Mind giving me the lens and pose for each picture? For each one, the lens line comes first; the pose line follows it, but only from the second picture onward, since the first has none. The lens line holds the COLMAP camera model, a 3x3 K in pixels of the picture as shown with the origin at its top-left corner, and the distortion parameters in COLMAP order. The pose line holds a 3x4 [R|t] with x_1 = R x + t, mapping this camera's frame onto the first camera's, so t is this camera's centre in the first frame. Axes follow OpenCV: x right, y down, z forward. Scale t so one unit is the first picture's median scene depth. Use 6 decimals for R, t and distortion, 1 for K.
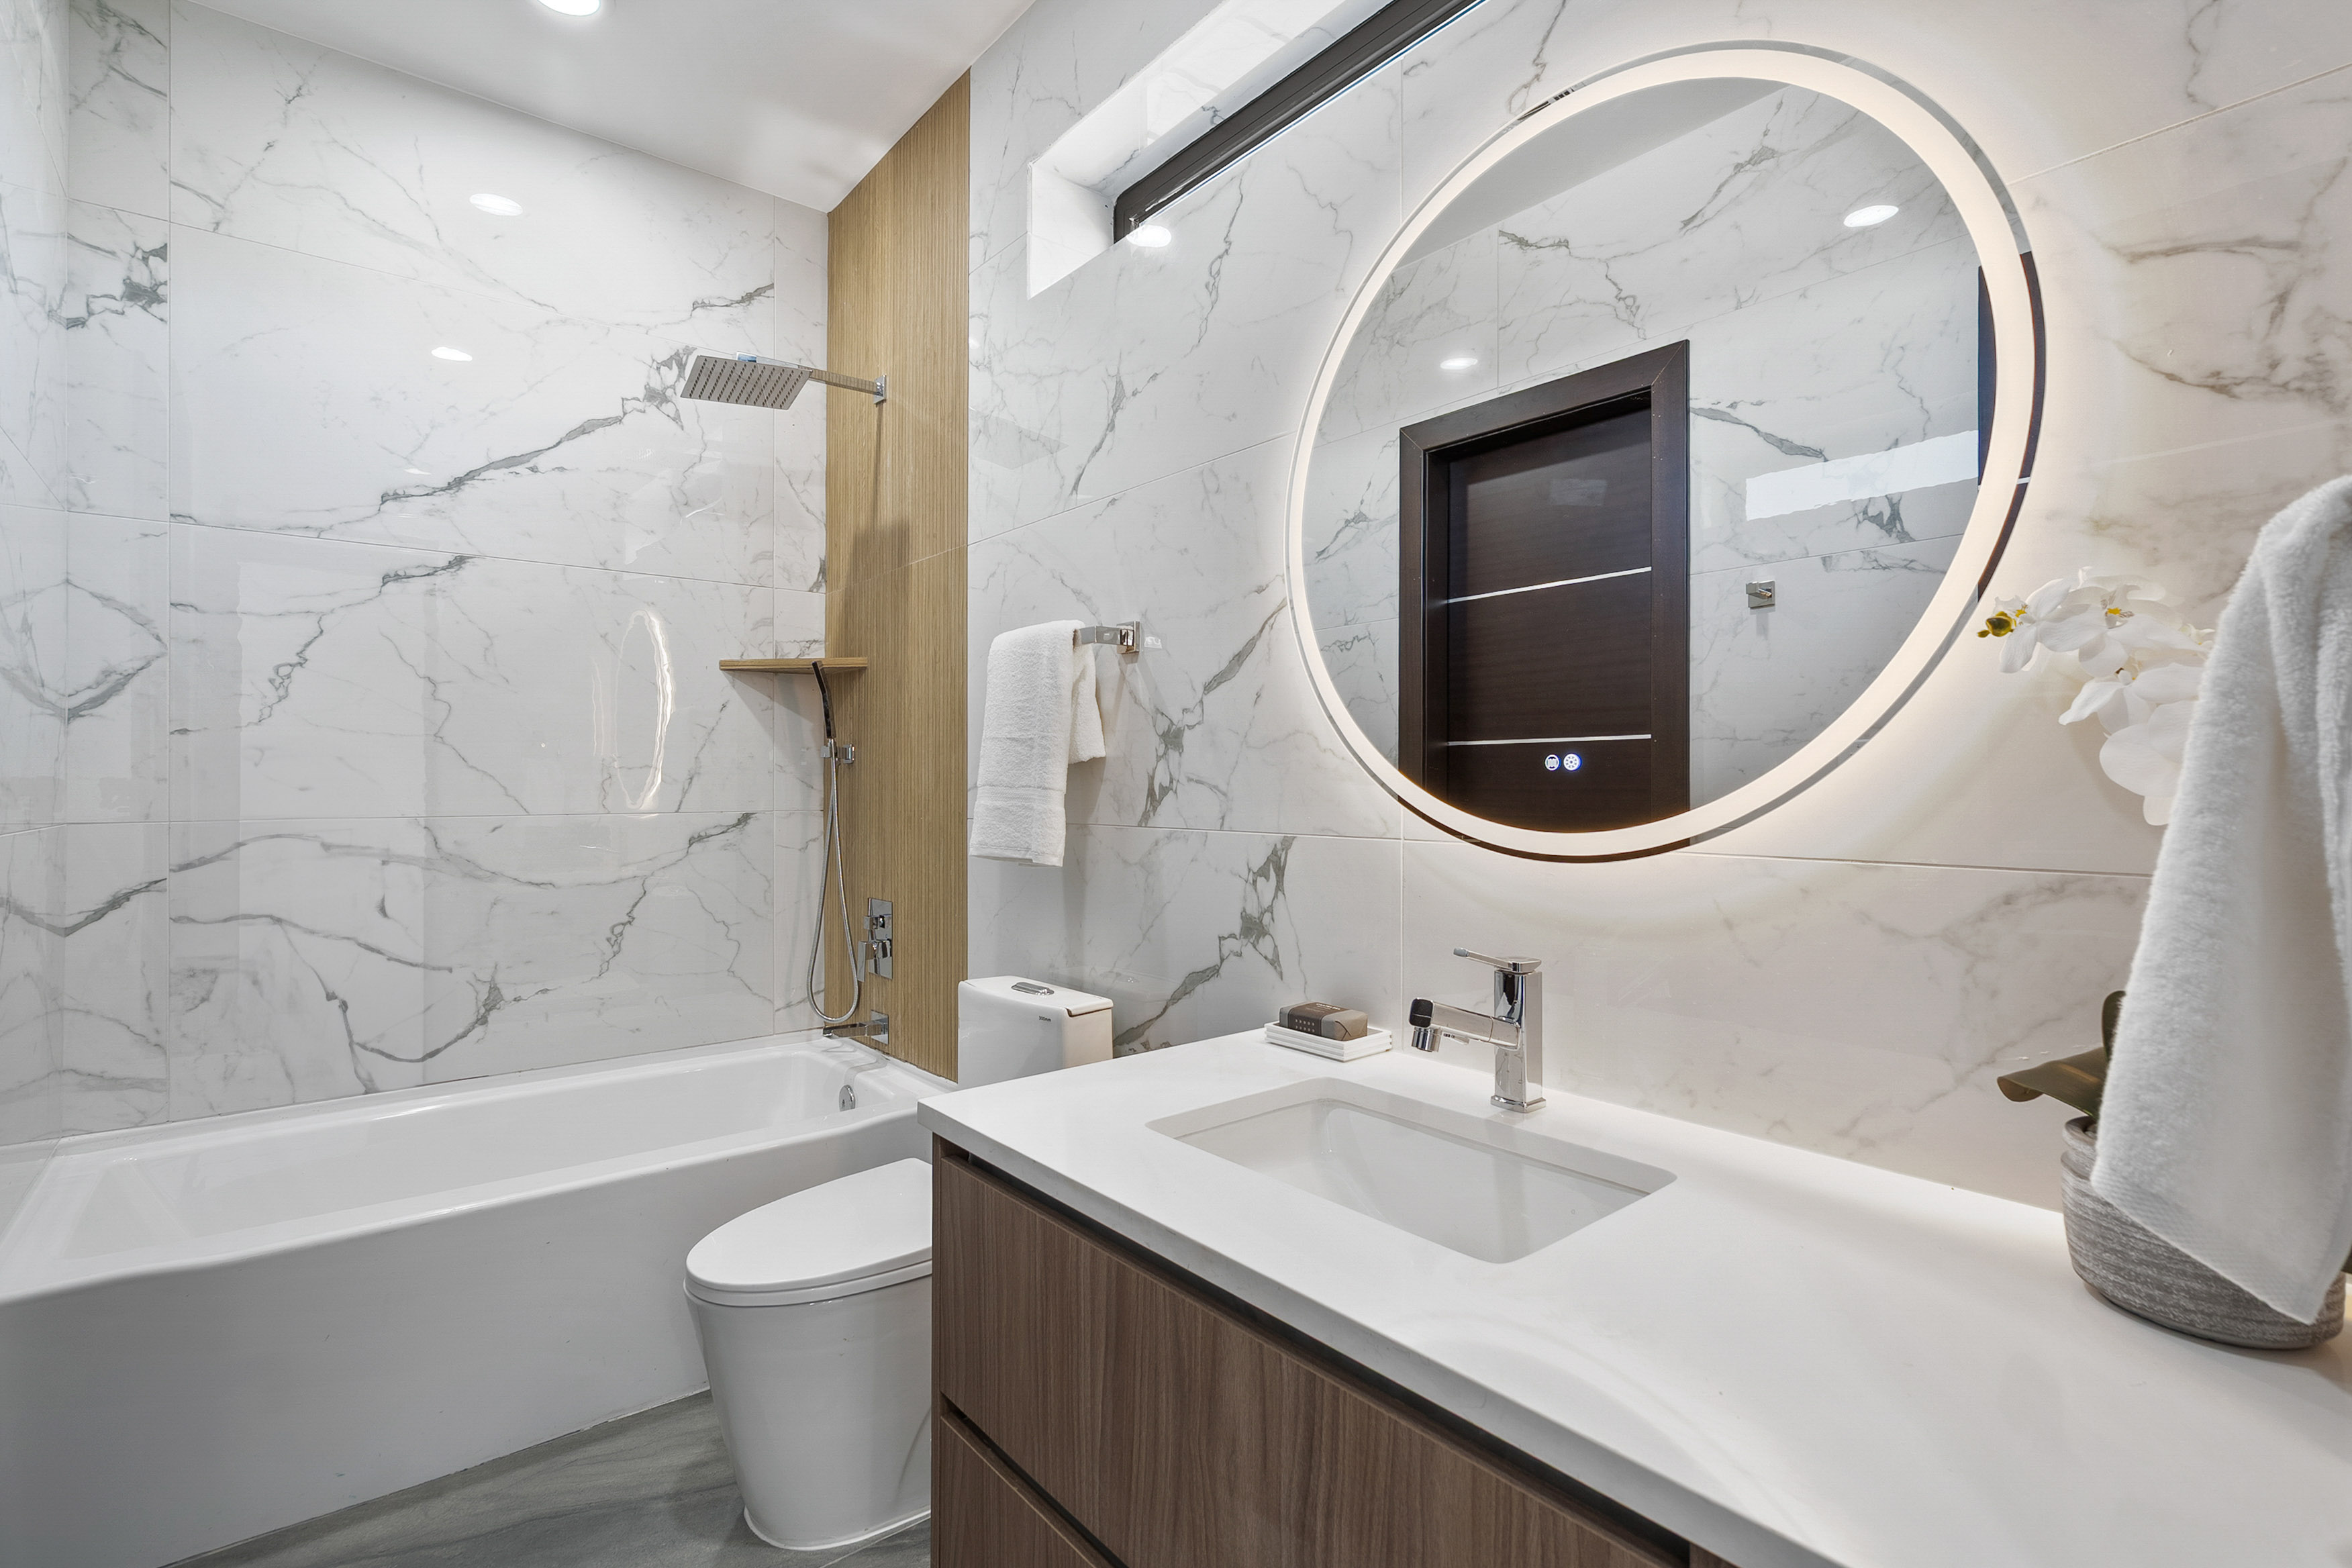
lens RADIAL K [[1097.4, 0, 1176.0], [0, 1097.4, 784.0], [0, 0, 1]] dist [-0.000231, 0.000551]
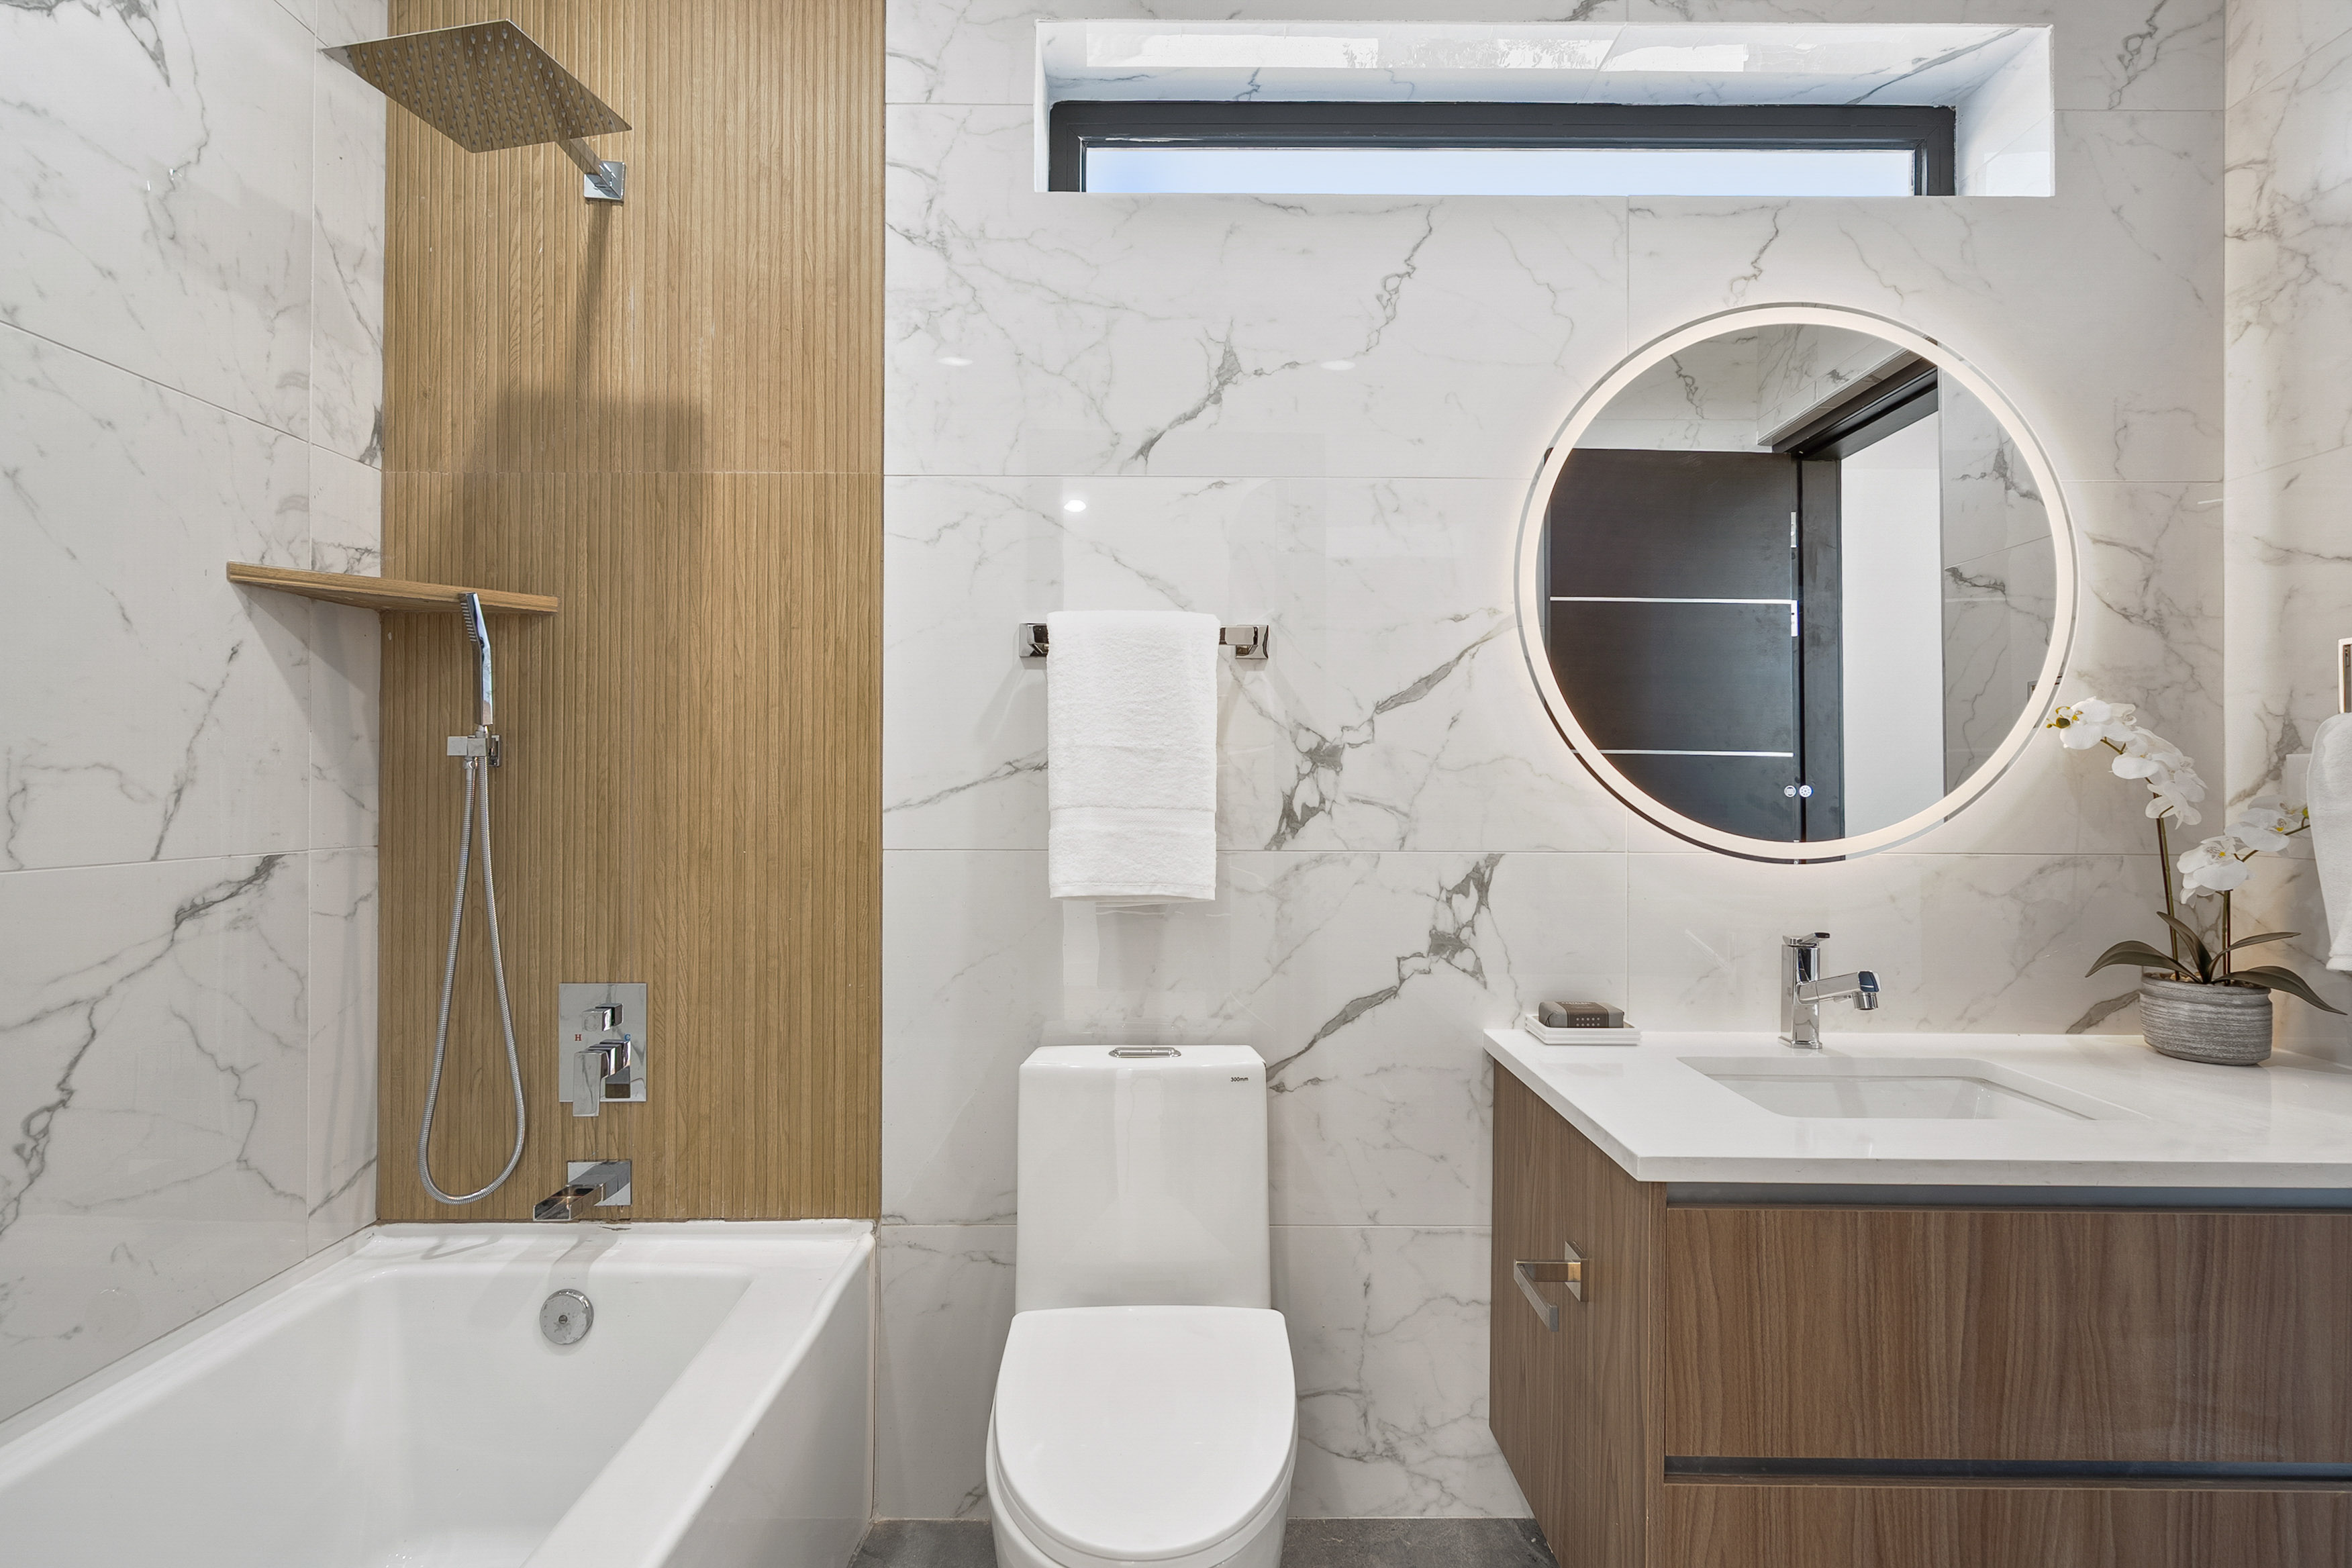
lens RADIAL K [[1113.5, 0, 1178.6], [0, 1113.5, 791.6], [0, 0, 1]] dist [0.002400, 0.000225]
pose [[0.628143, 0.002336, 0.778094, -0.838248], [-0.004766, 0.999988, 0.000845, -0.011366], [-0.778083, -0.004239, 0.628147, 0.498024]]
